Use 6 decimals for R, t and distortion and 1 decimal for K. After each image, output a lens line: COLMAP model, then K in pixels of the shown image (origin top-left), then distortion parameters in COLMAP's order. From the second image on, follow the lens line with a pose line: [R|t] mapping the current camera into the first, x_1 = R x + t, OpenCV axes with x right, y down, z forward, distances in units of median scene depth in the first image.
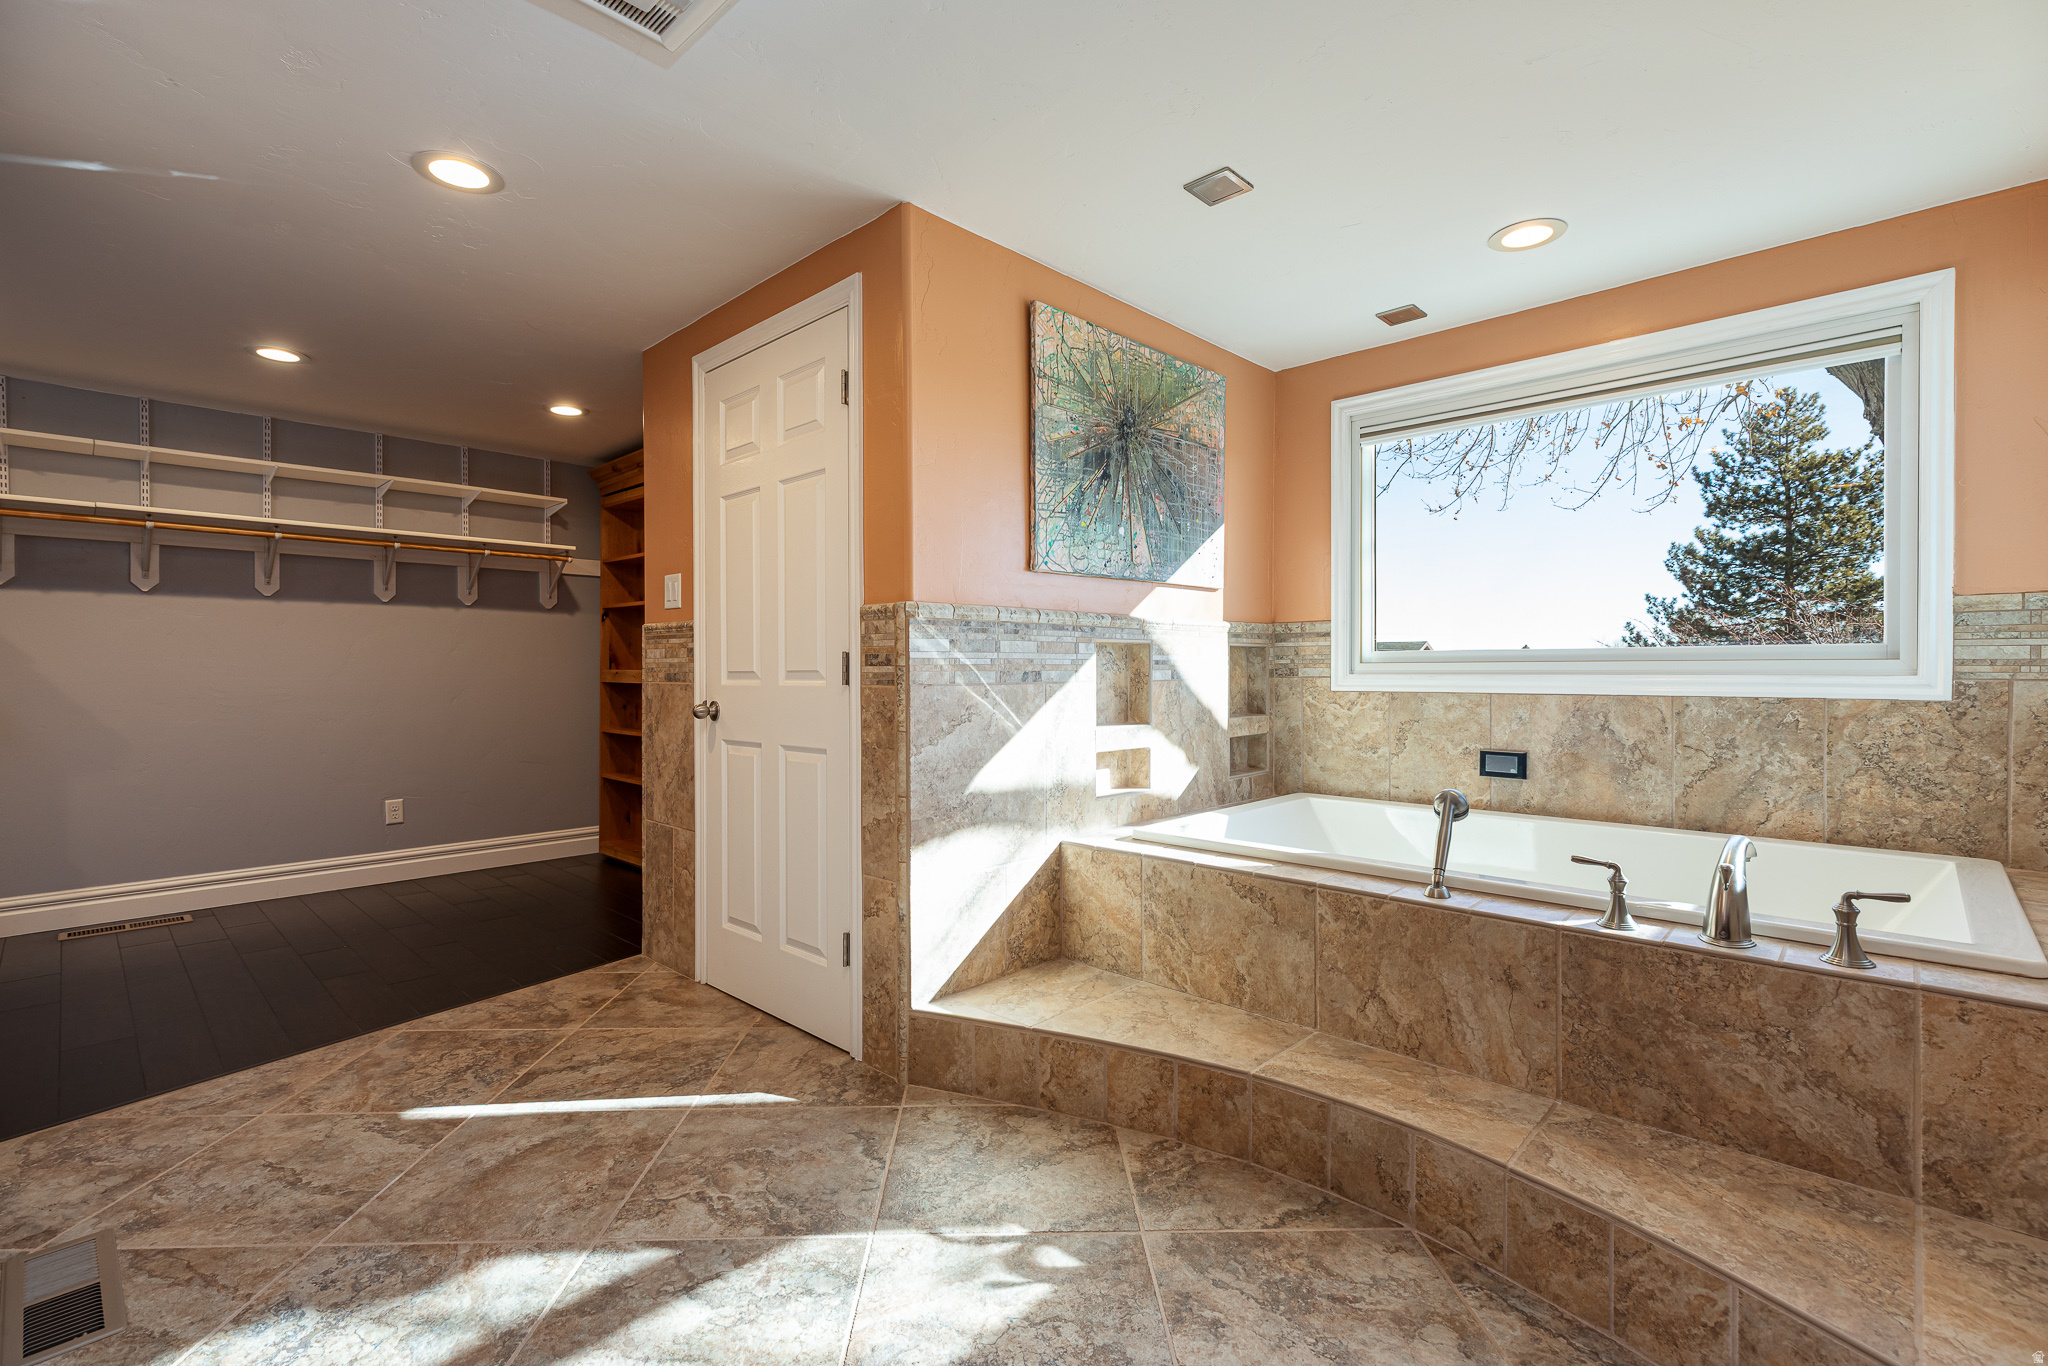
lens RADIAL K [[926.1, 0, 1010.3], [0, 926.1, 686.2], [0, 0, 1]] dist [0.003752, -0.000793]
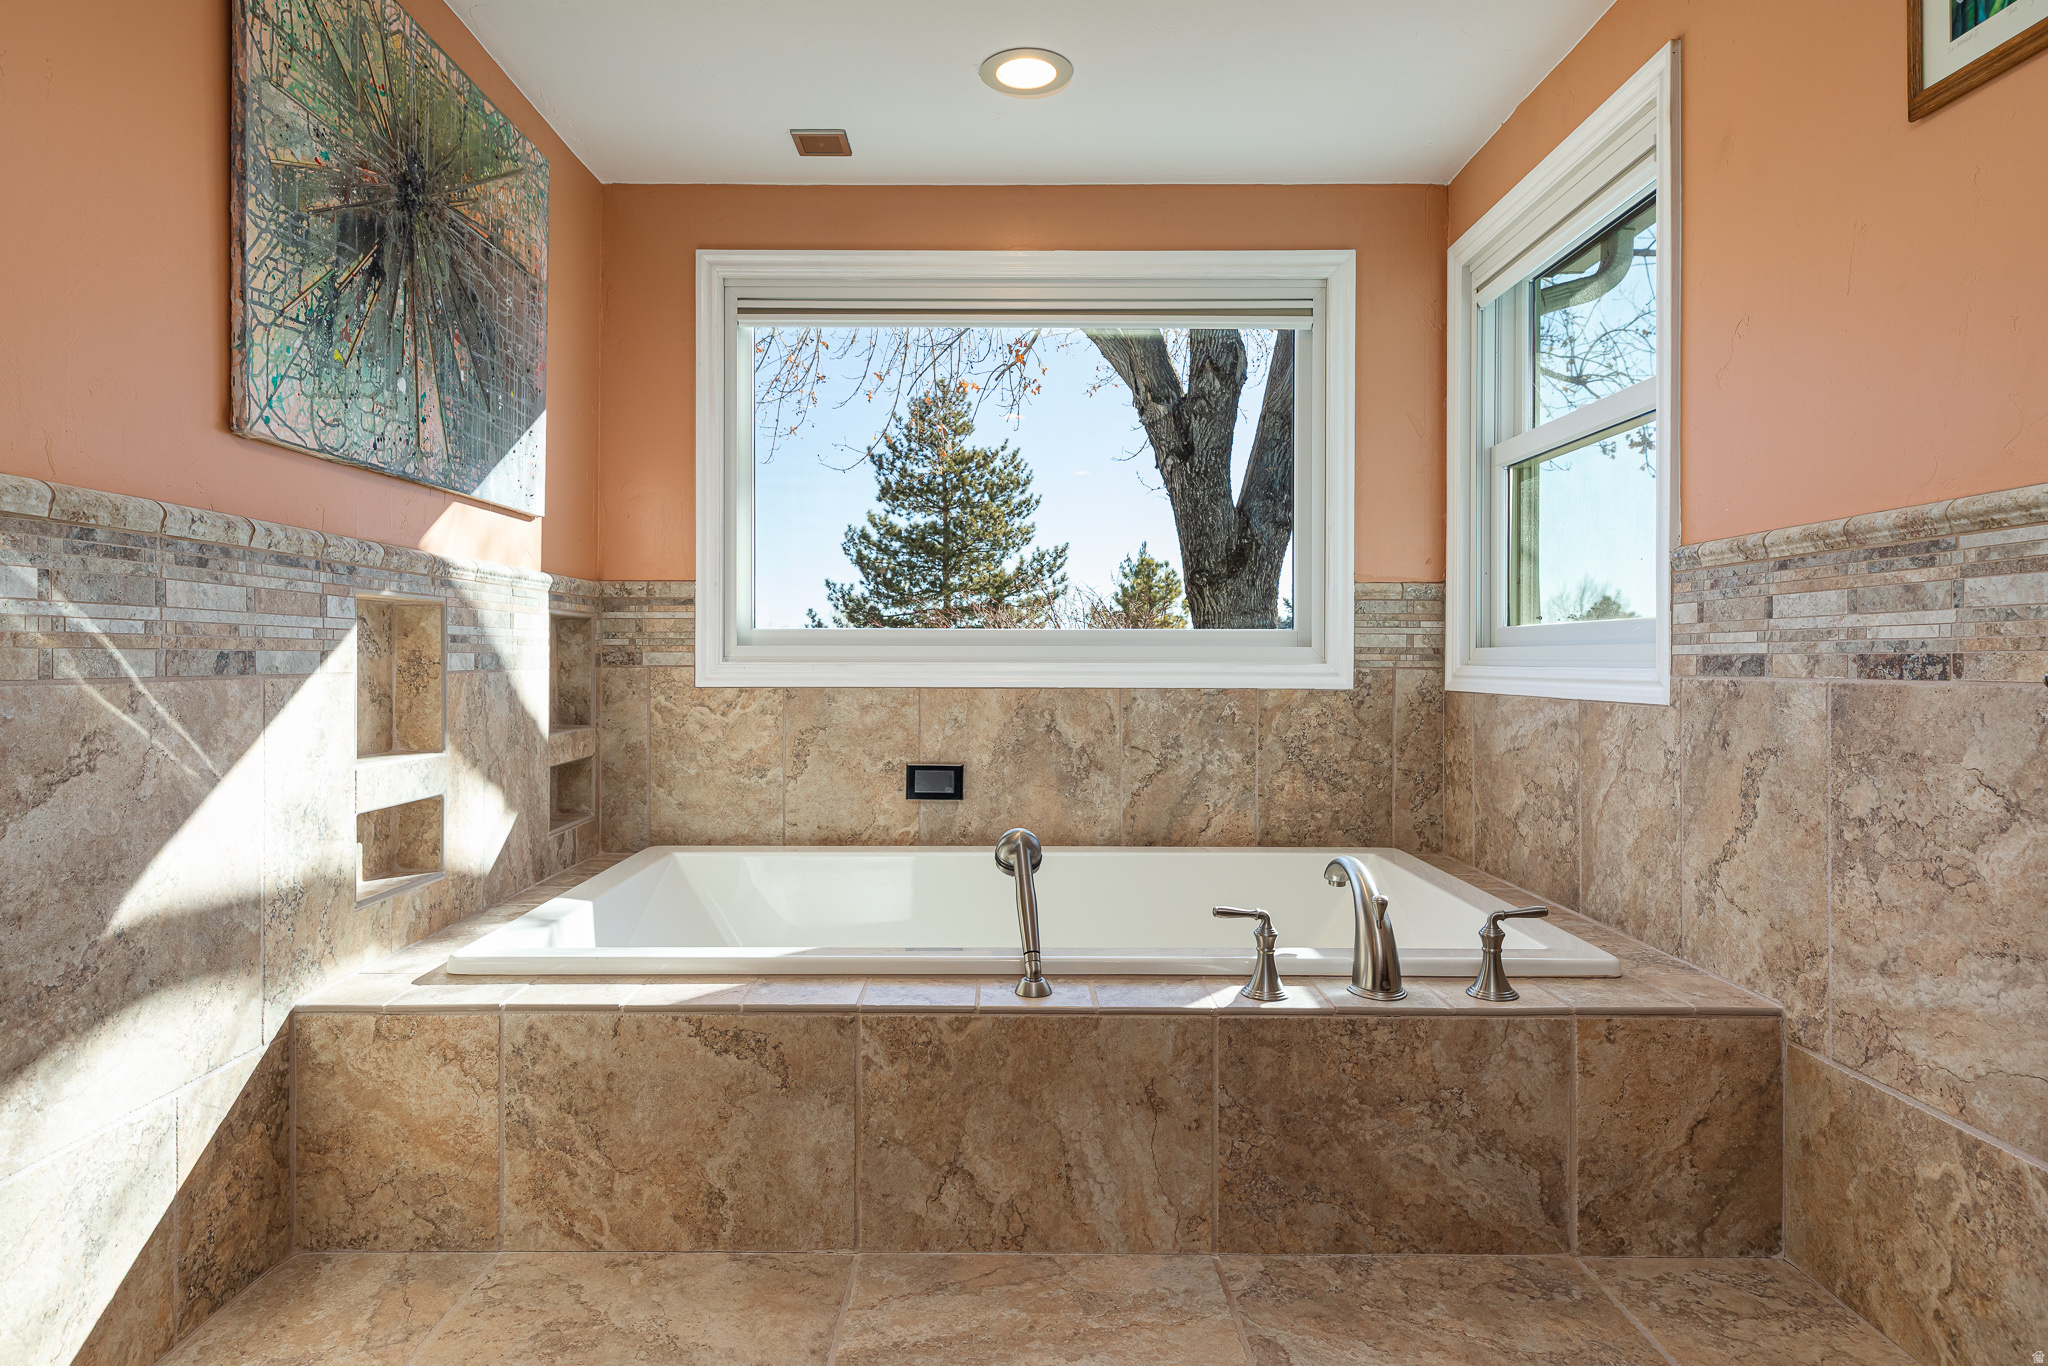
lens RADIAL K [[1191.8, 0, 1008.2], [0, 1191.8, 668.3], [0, 0, 1]] dist [0.008676, 0.001635]
pose [[0.716418, -0.000918, 0.697671, -0.124627], [0.008131, 0.999942, -0.007034, -0.000616], [-0.697624, 0.010712, 0.716384, 0.332746]]
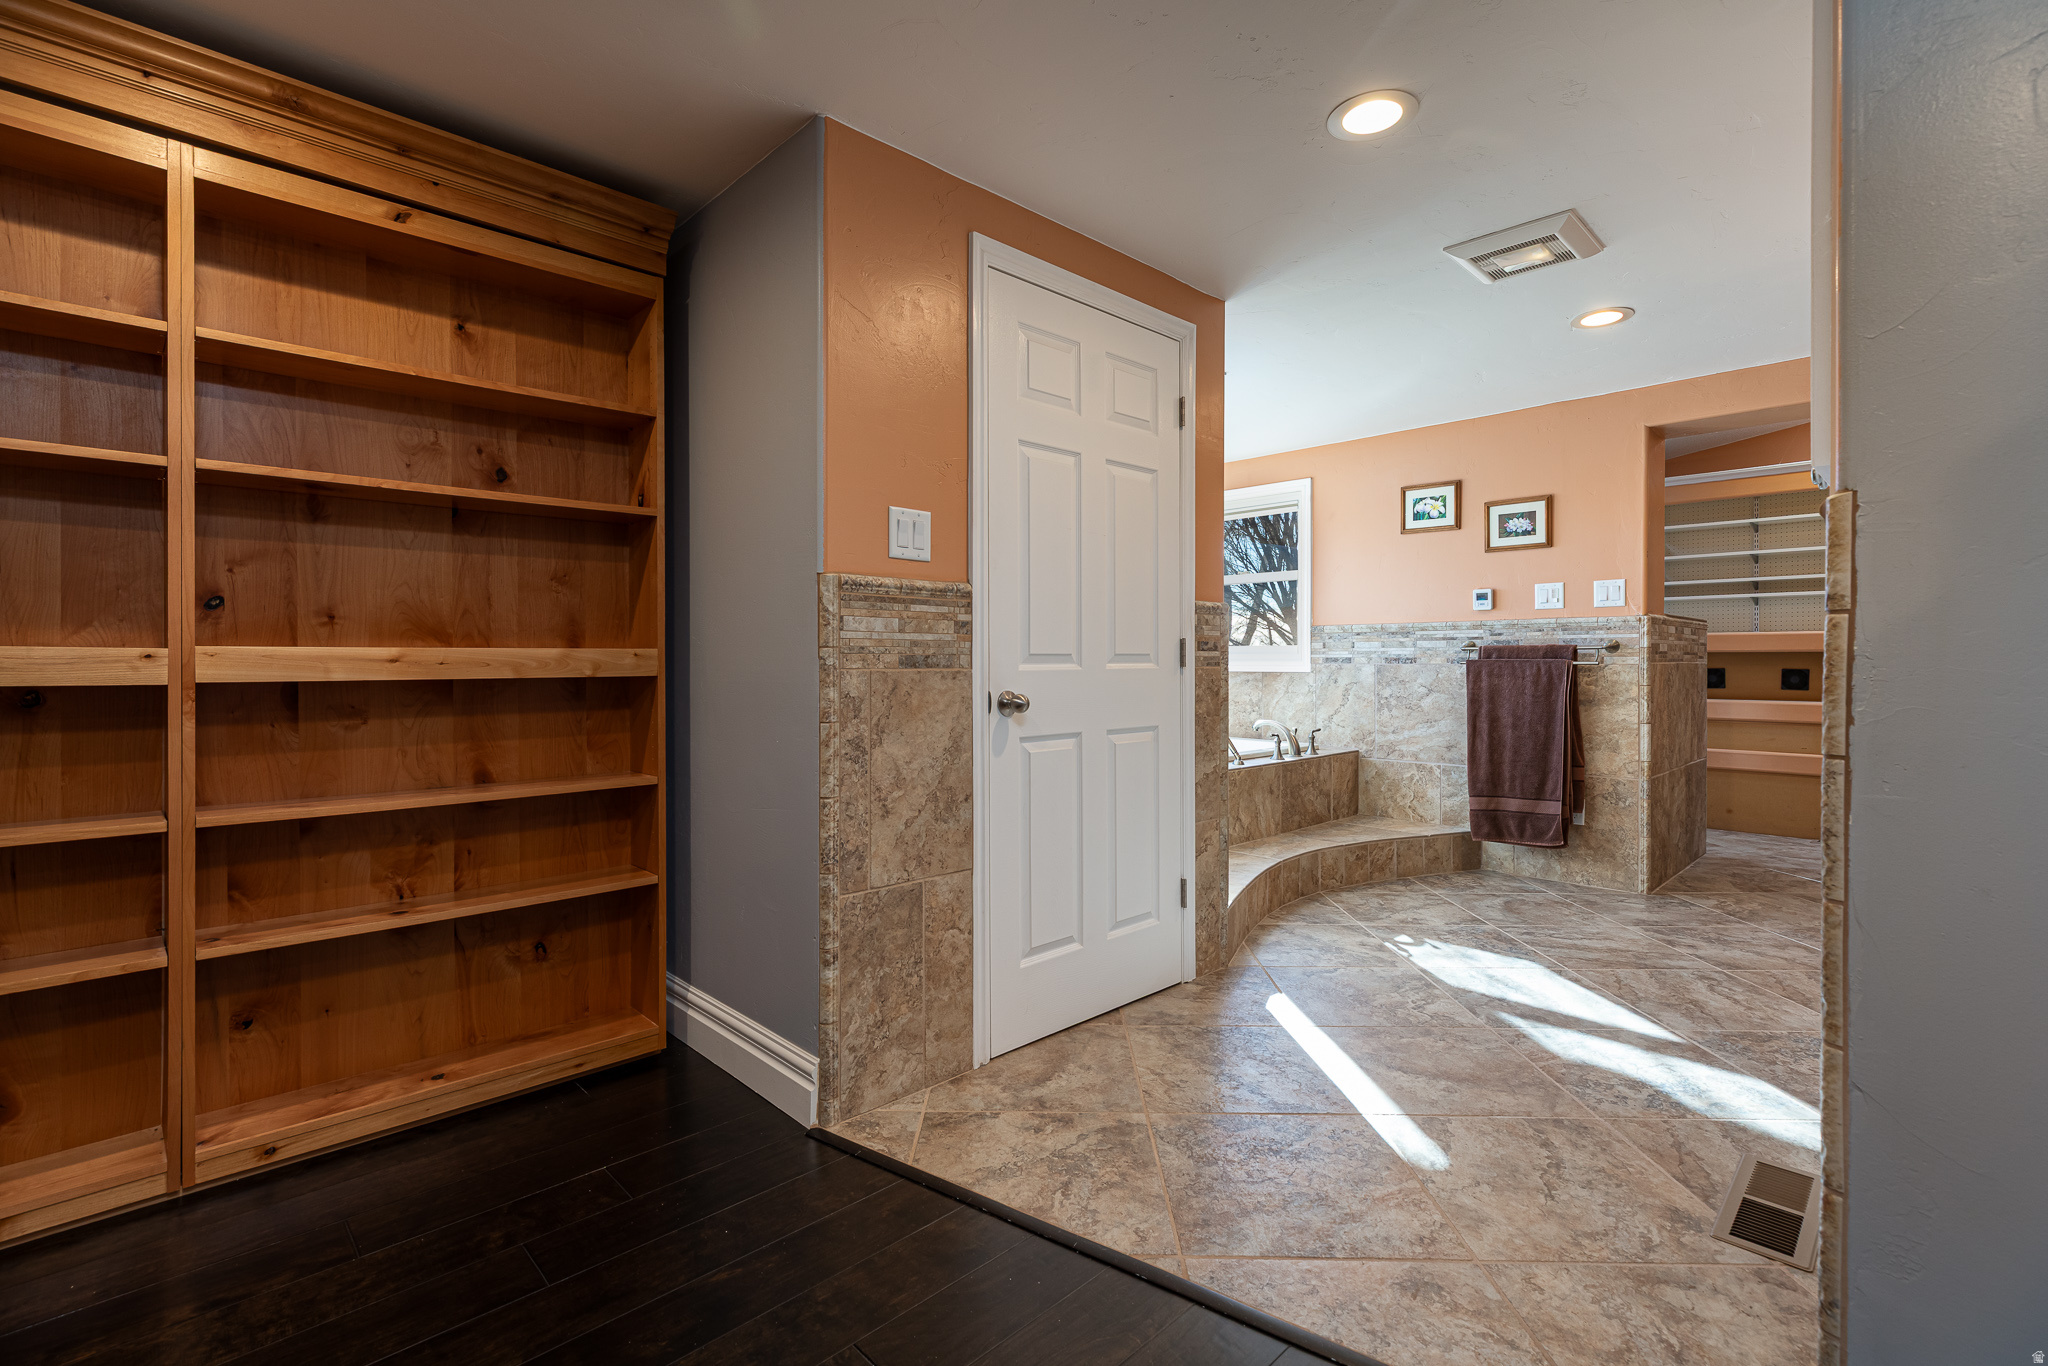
lens RADIAL K [[926.1, 0, 1027.6], [0, 926.1, 673.5], [0, 0, 1]] dist [0.003752, -0.000793]
pose [[0.022173, -0.012308, 0.999678, -1.381076], [0.015481, 0.999809, 0.011966, -0.010156], [-0.999634, 0.015210, 0.022360, 1.196924]]
